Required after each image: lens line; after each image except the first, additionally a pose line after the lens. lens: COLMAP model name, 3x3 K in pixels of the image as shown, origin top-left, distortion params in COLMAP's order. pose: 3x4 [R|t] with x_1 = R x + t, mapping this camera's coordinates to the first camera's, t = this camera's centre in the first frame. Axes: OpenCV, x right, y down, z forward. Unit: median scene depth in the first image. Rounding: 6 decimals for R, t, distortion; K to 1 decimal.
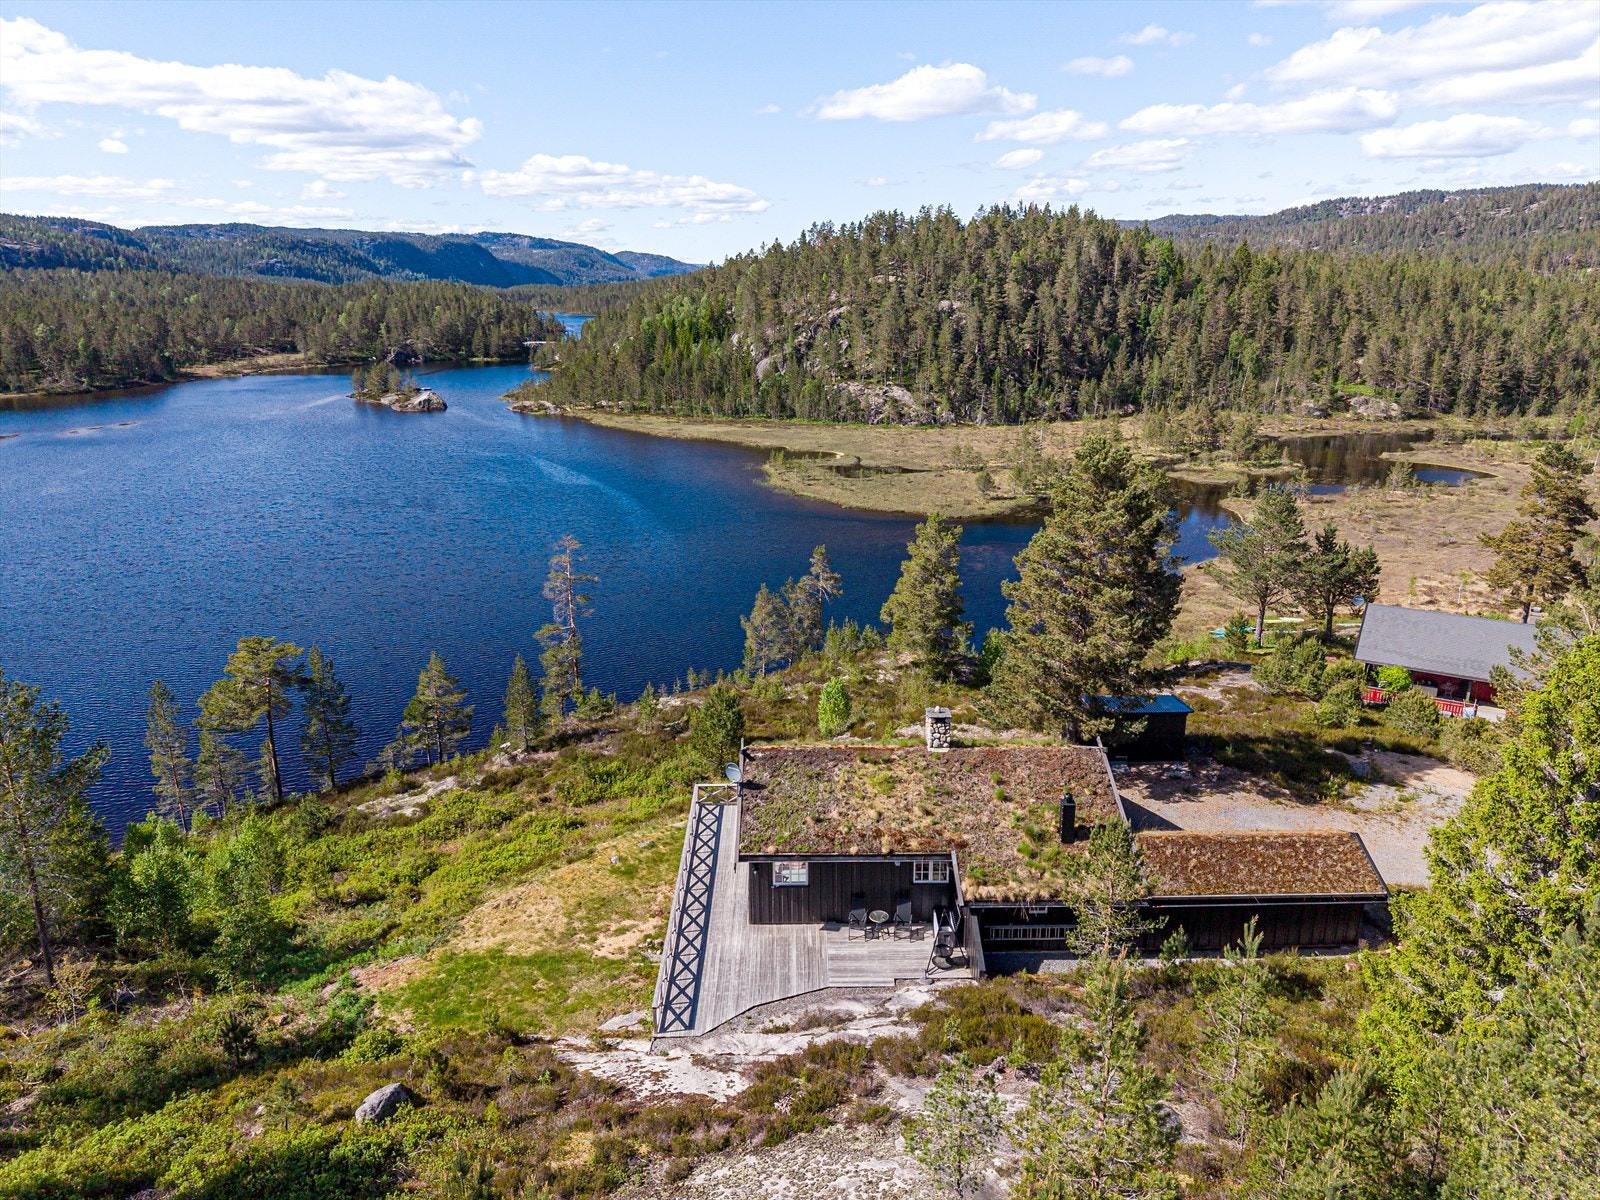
lens RADIAL K [[1072.2, 0, 800.0], [0, 1072.2, 600.0], [0, 0, 1]] dist [0.030286, -0.033359]
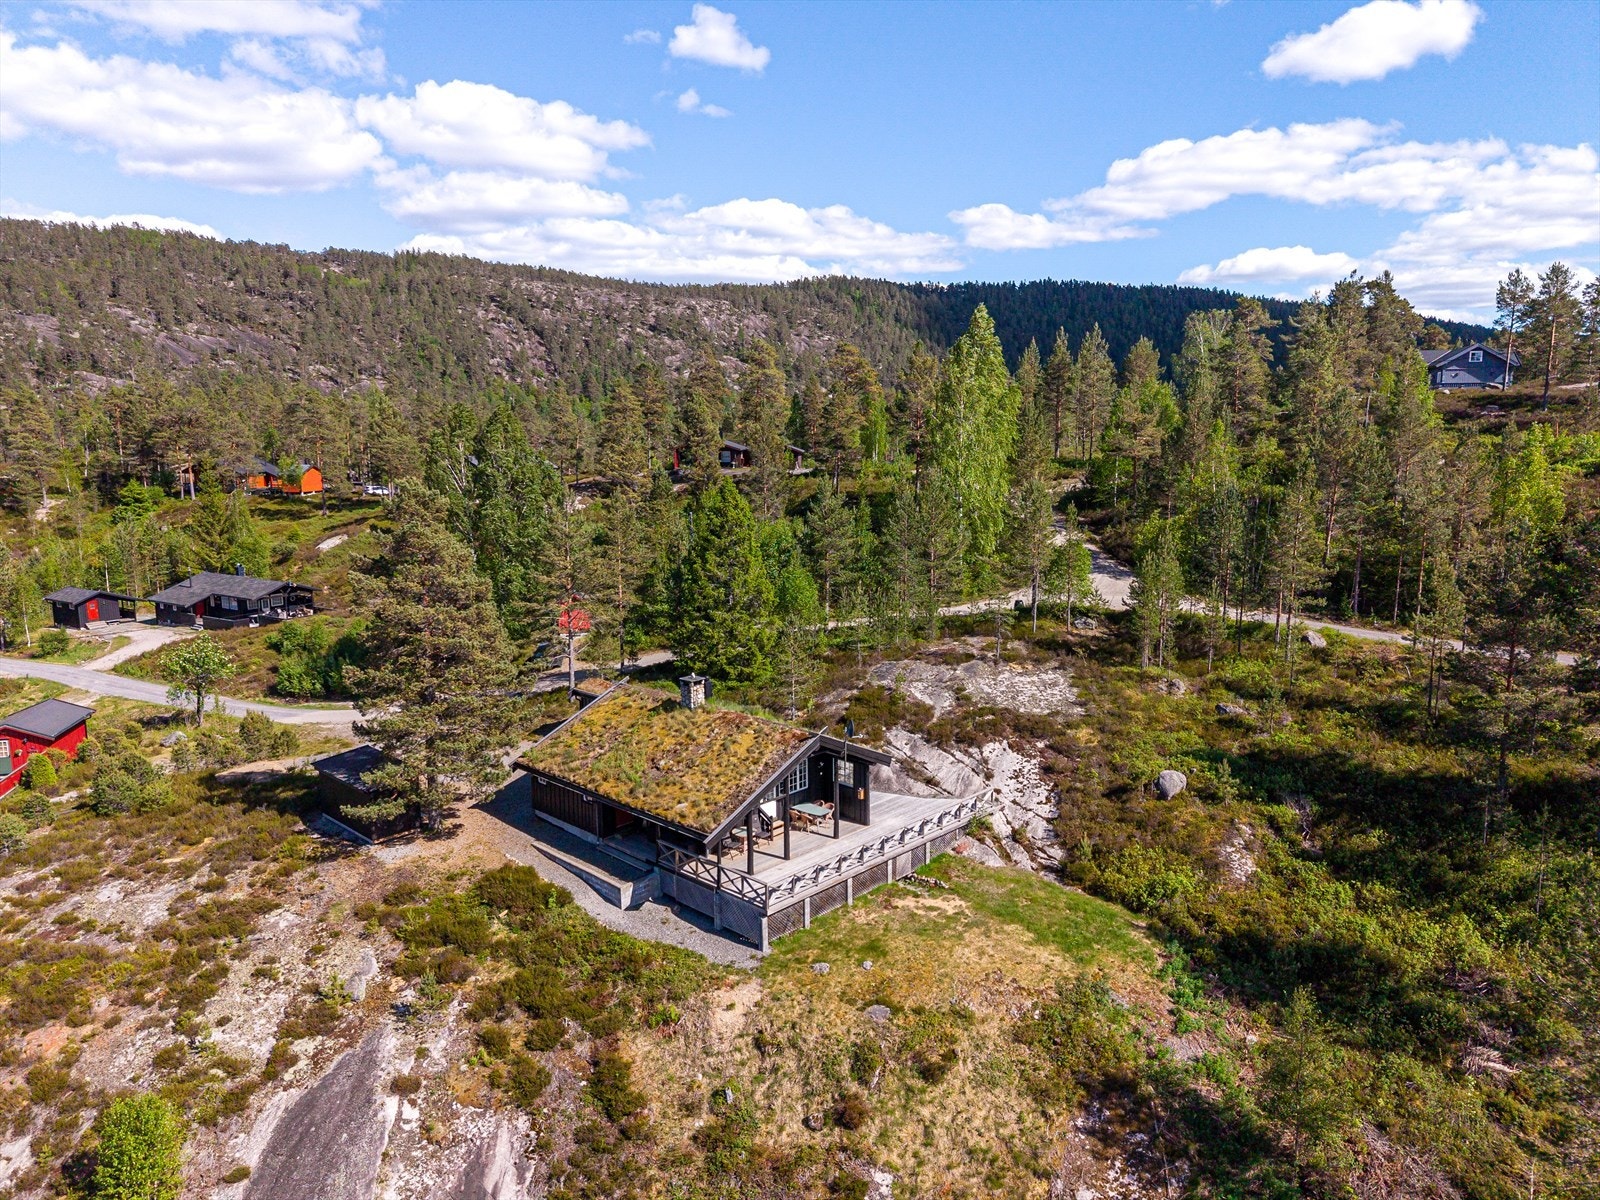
lens RADIAL K [[1072.2, 0, 800.0], [0, 1072.2, 600.0], [0, 0, 1]] dist [0.030286, -0.033359]
pose [[-0.718766, -0.100621, 0.687933, -0.096620], [0.209074, 0.912390, 0.351897, -0.046484], [-0.663072, 0.396761, -0.634757, 0.204993]]
